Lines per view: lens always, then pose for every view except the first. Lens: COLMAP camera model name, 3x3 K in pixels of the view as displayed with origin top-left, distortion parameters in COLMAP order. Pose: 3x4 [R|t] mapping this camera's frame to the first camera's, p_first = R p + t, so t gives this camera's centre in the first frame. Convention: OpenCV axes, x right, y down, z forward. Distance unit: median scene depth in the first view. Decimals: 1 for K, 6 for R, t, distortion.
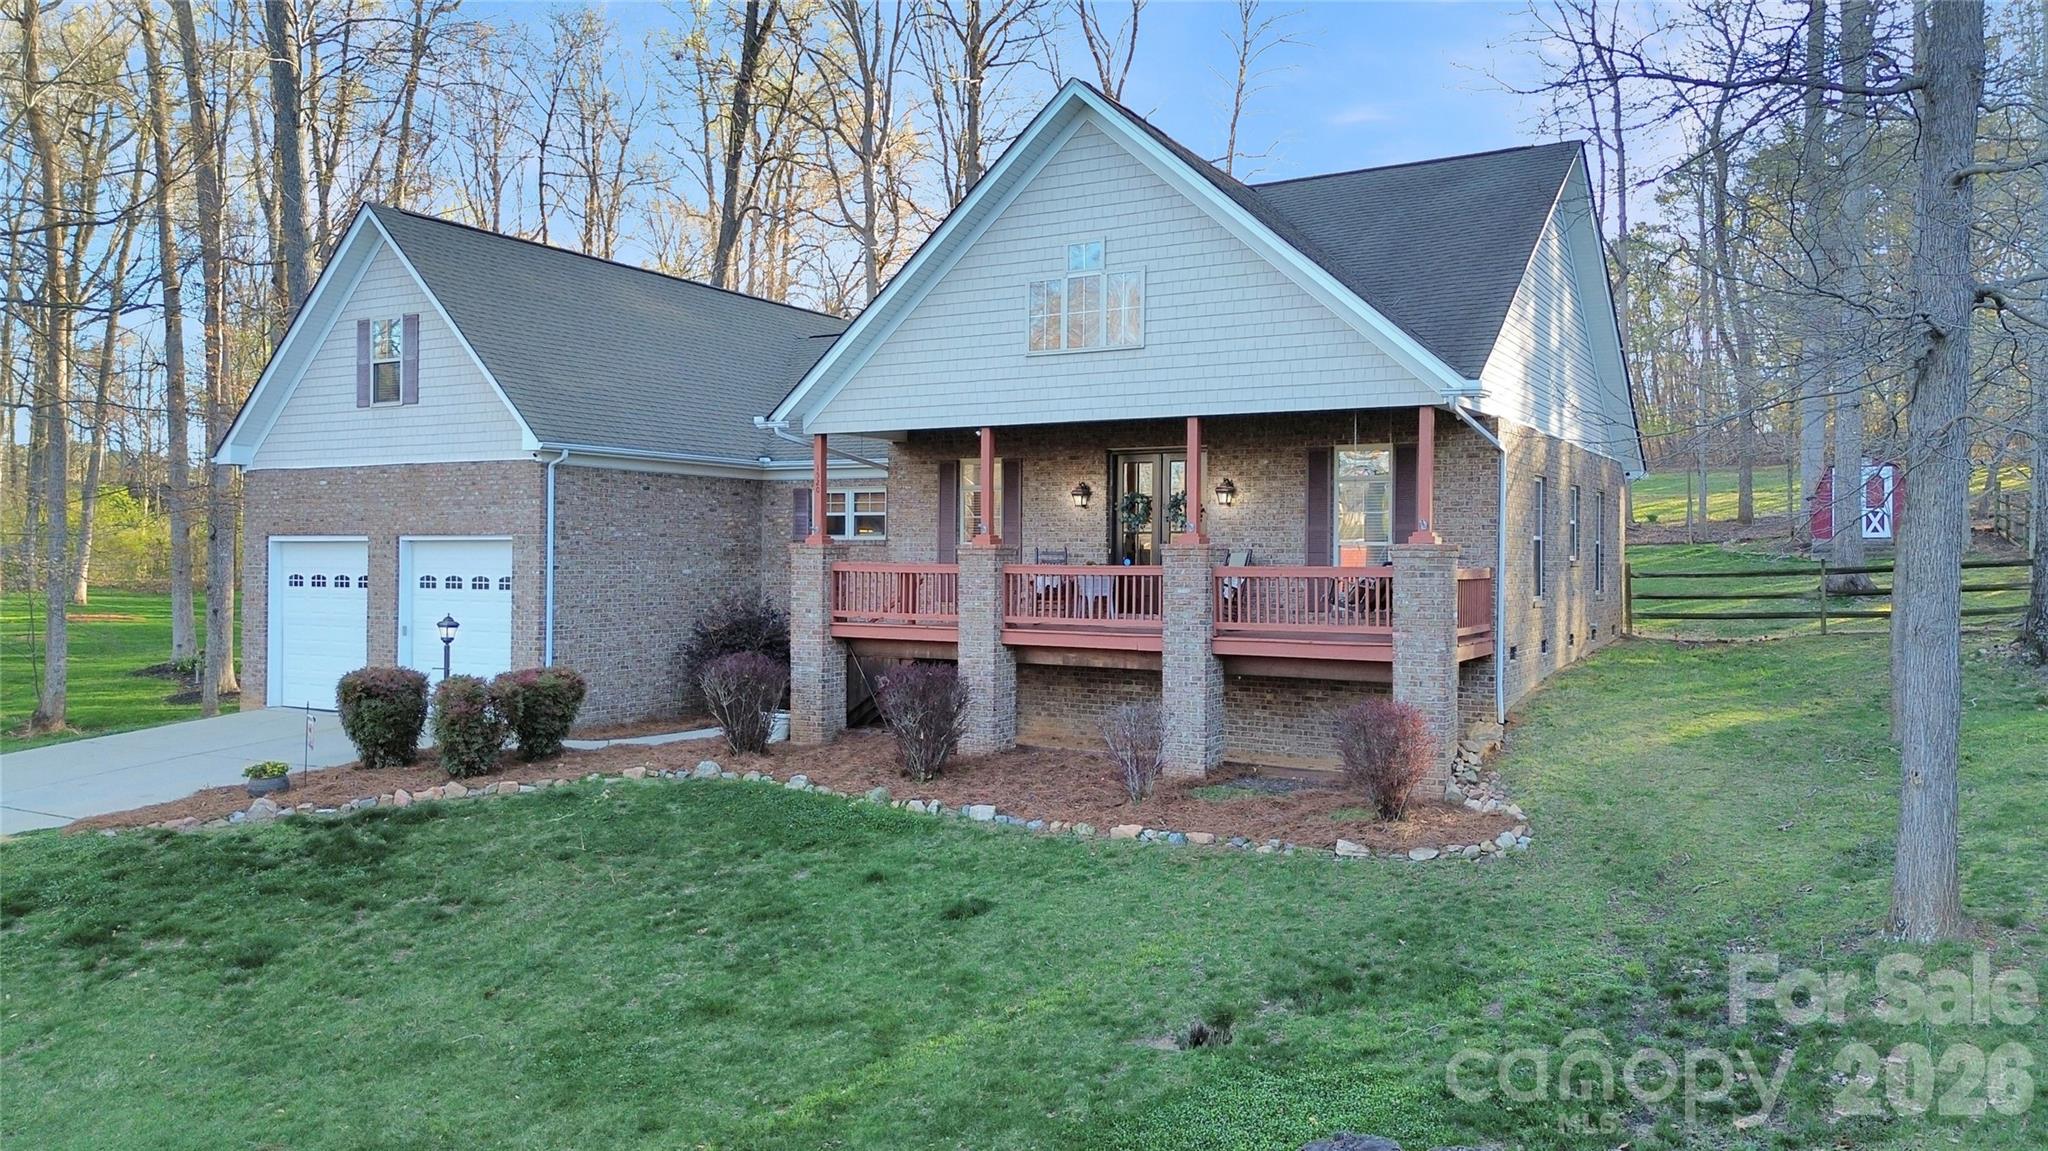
lens RADIAL K [[1458.4, 0, 1029.3], [0, 1458.4, 548.4], [0, 0, 1]] dist [0.038628, -0.010502]
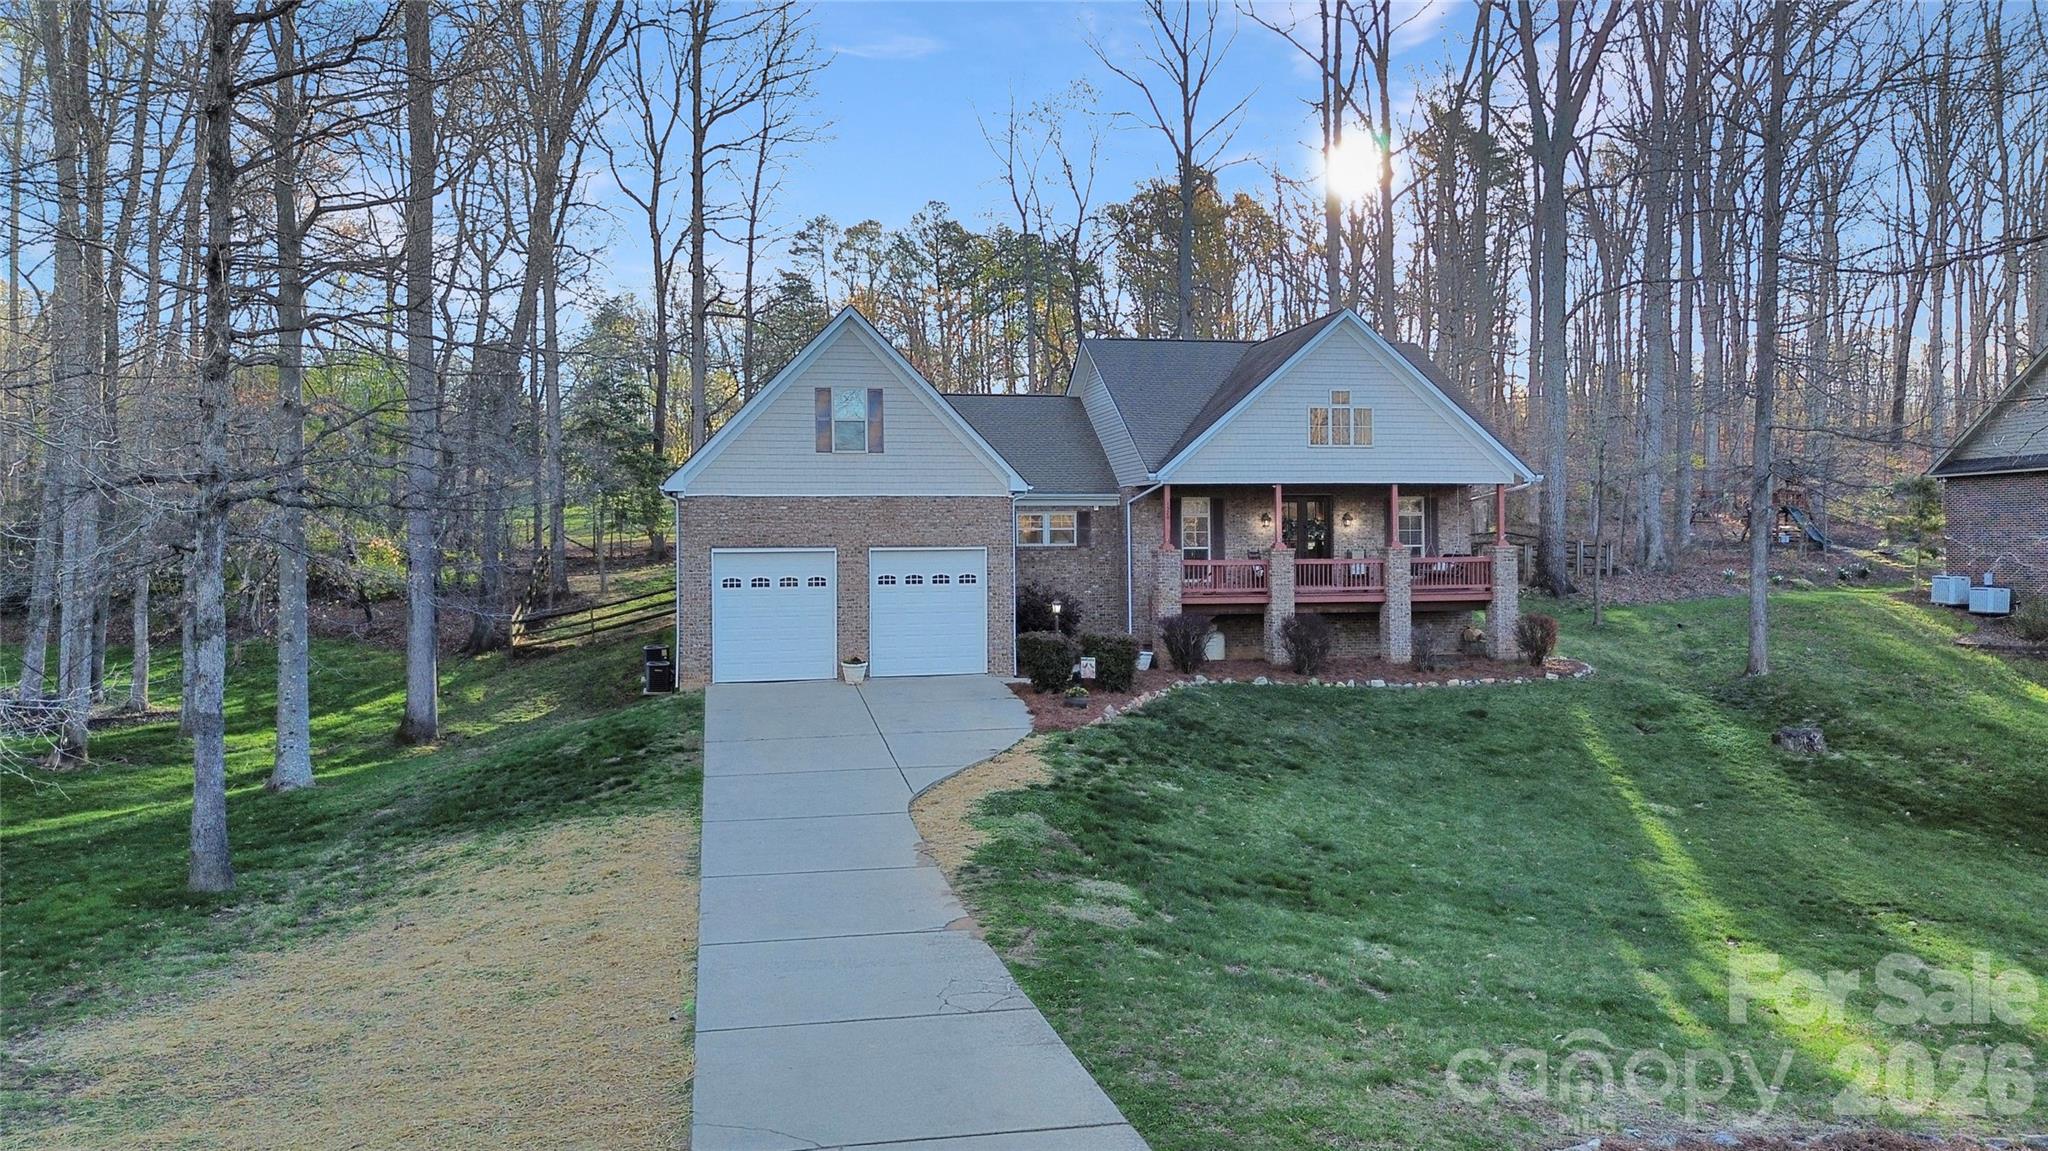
lens RADIAL K [[1458.4, 0, 1025.9], [0, 1458.4, 560.8], [0, 0, 1]] dist [0.038628, -0.010502]
pose [[0.749367, -0.018825, 0.661888, -1.481520], [0.007153, 0.999768, 0.020335, -0.027524], [-0.662117, -0.010504, 0.749327, -0.161853]]
